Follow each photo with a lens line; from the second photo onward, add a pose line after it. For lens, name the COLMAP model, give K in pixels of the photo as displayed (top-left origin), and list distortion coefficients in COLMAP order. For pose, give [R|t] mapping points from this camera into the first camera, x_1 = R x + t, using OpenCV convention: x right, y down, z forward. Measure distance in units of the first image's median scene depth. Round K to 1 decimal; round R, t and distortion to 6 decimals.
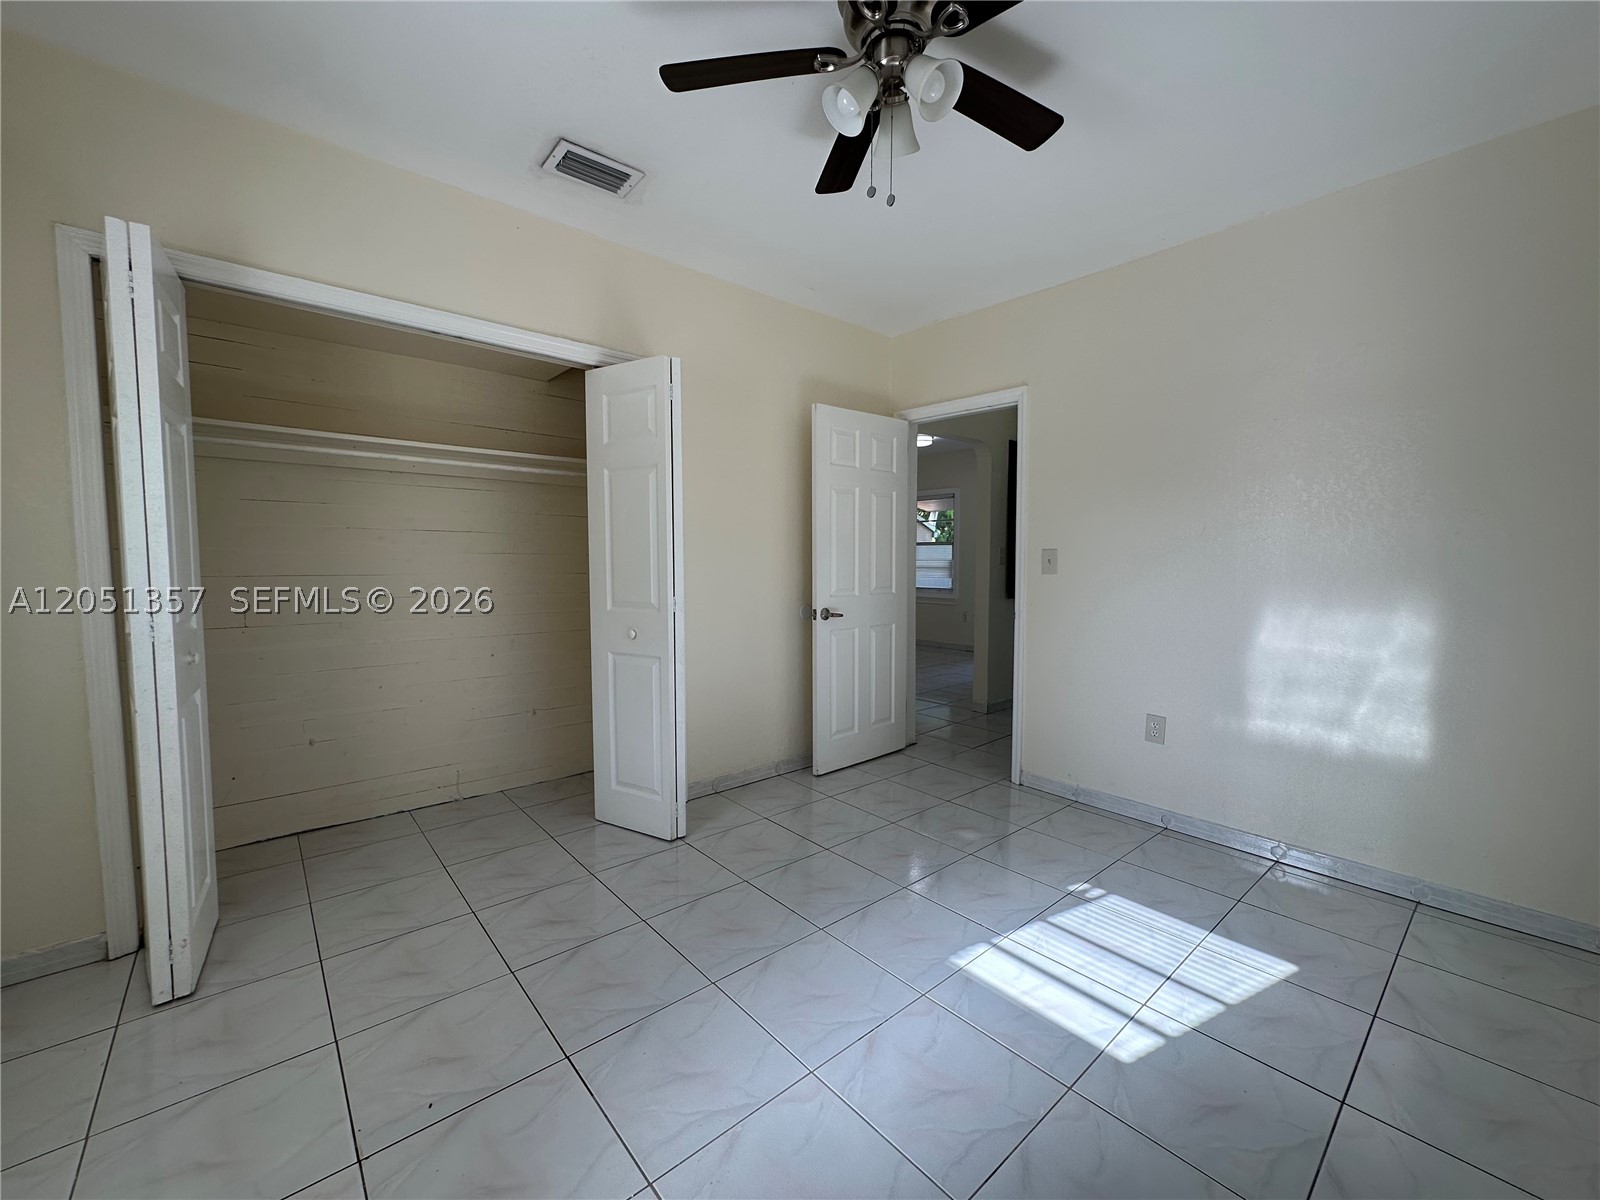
lens RADIAL K [[641.7, 0, 800.0], [0, 641.7, 600.0], [0, 0, 1]] dist [-0.002909, 0.000626]
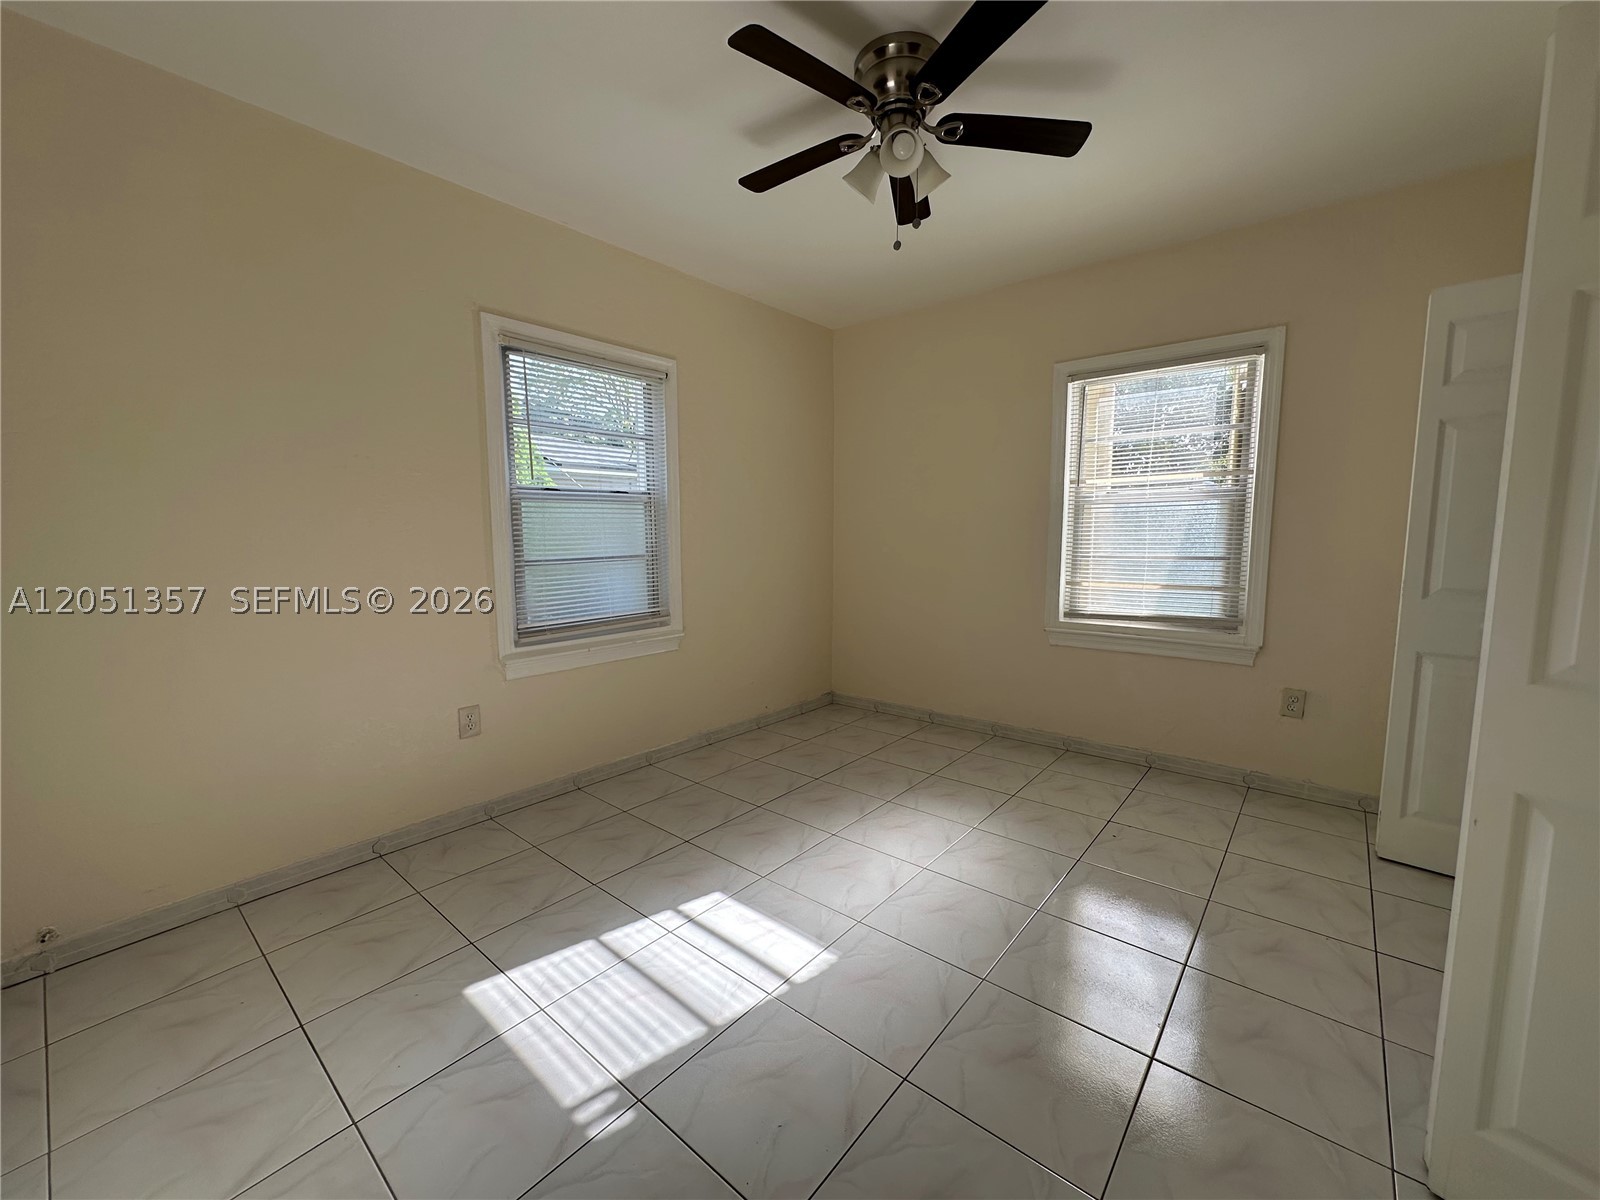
lens RADIAL K [[641.7, 0, 800.0], [0, 641.7, 600.0], [0, 0, 1]] dist [-0.002909, 0.000626]
pose [[-0.986889, 0.020007, -0.160158, 0.437124], [-0.006477, 0.986579, 0.163156, -0.127291], [0.161273, 0.162055, -0.973514, 1.866393]]
